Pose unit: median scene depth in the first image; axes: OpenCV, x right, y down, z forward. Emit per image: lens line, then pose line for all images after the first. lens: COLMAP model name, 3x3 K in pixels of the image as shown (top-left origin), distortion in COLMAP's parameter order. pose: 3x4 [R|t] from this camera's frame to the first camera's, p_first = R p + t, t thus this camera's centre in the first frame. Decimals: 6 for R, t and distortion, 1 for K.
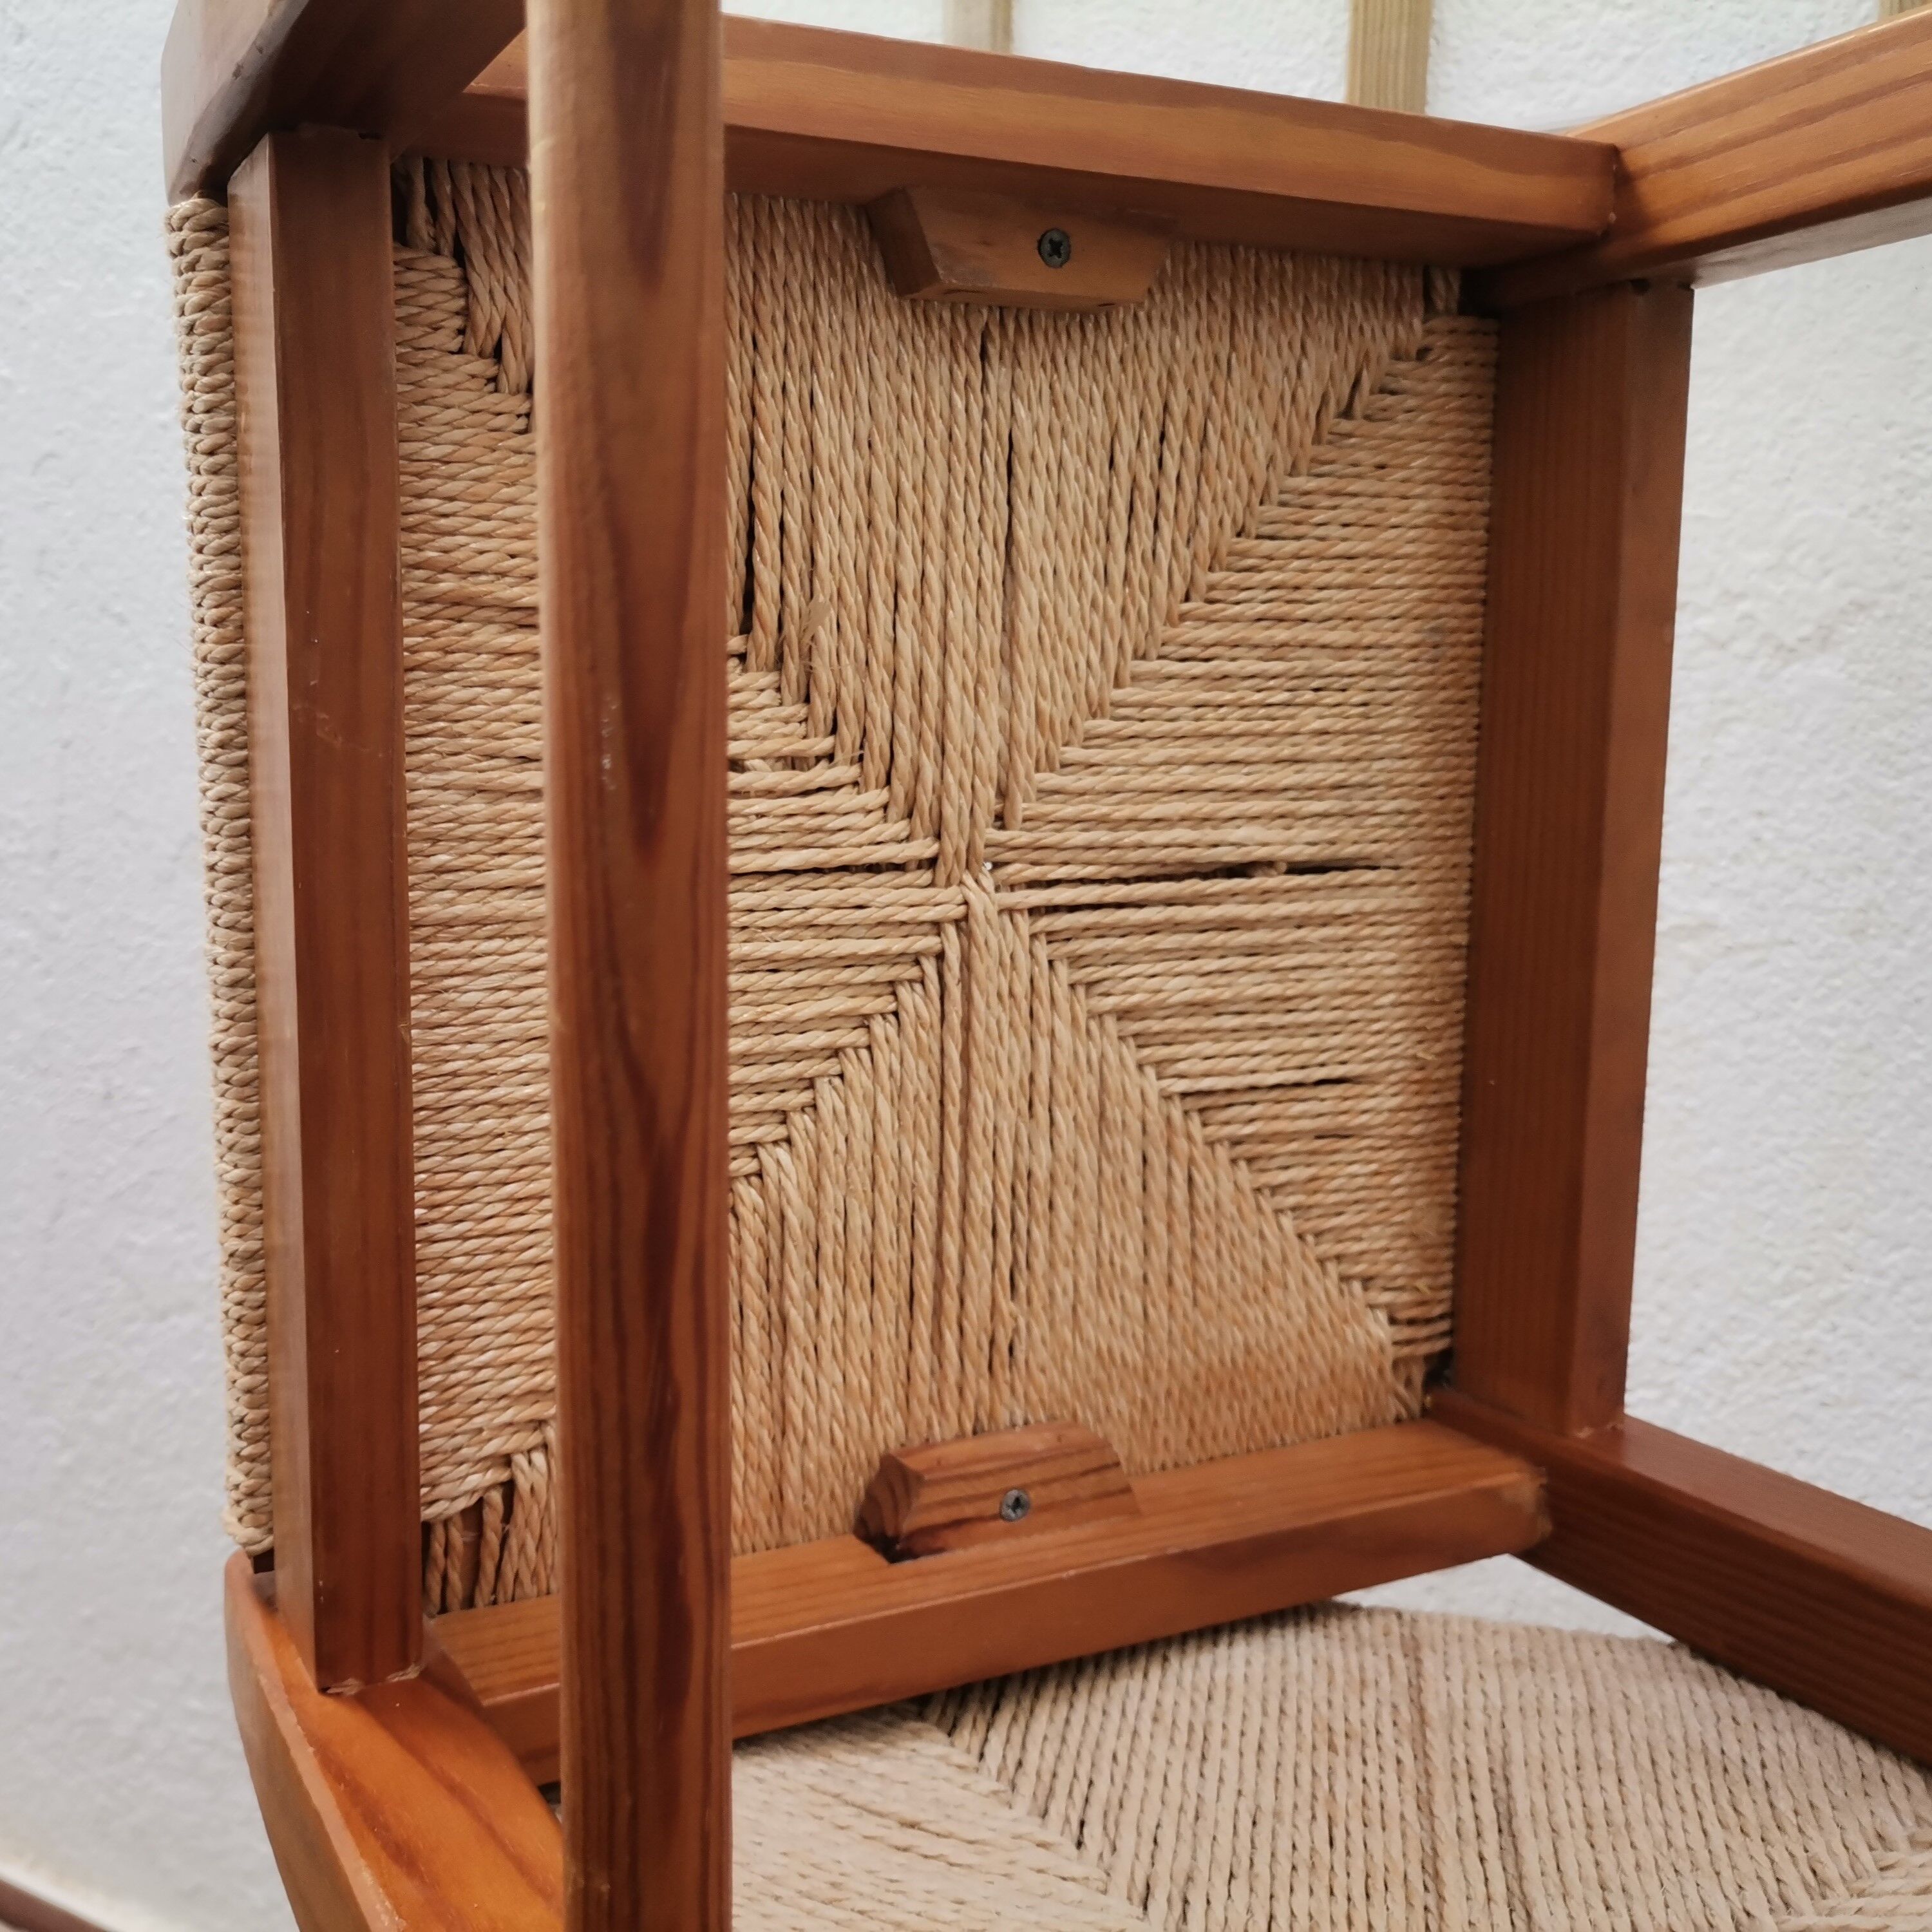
lens RADIAL K [[2001.6, 0, 895.3], [0, 2001.6, 983.0], [0, 0, 1]] dist [0.024479, 0.006256]
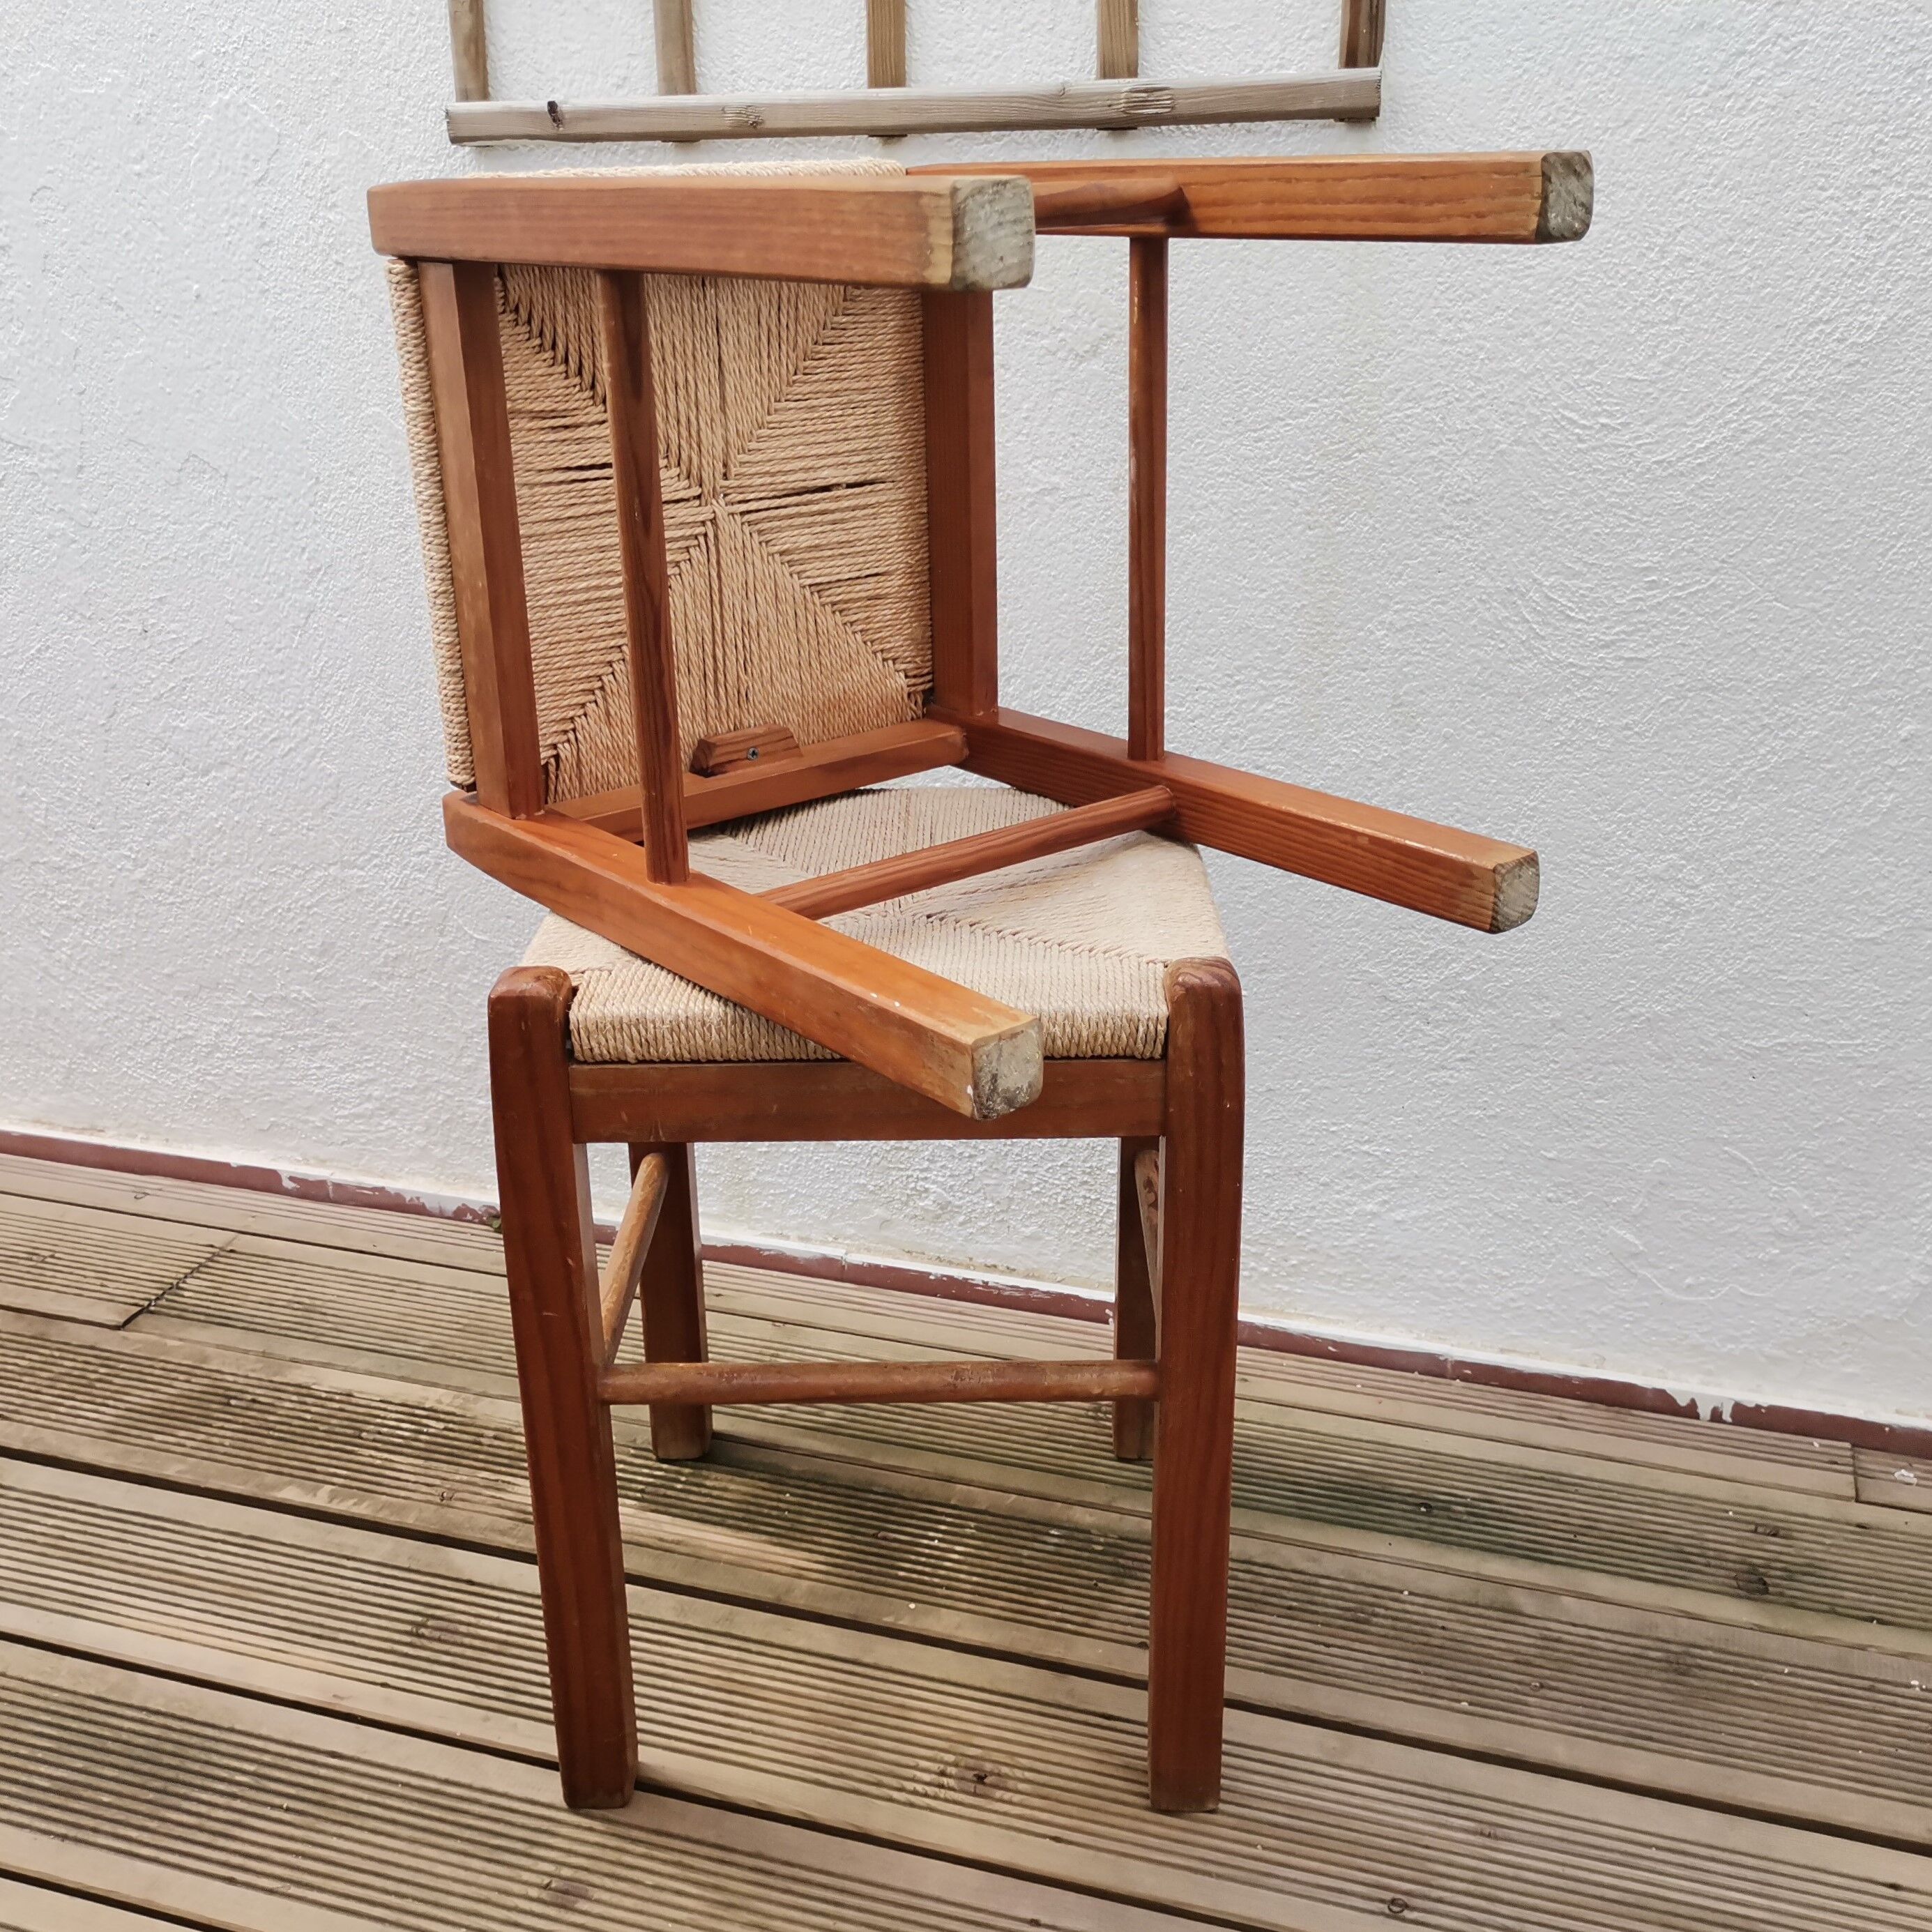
lens RADIAL K [[2001.6, 0, 895.3], [0, 2001.6, 983.0], [0, 0, 1]] dist [0.024479, 0.006256]
pose [[0.988741, -0.090811, 0.118932, -0.088403], [0.058902, 0.966827, 0.248547, -0.078027], [-0.137557, -0.238743, 0.961291, -1.509318]]
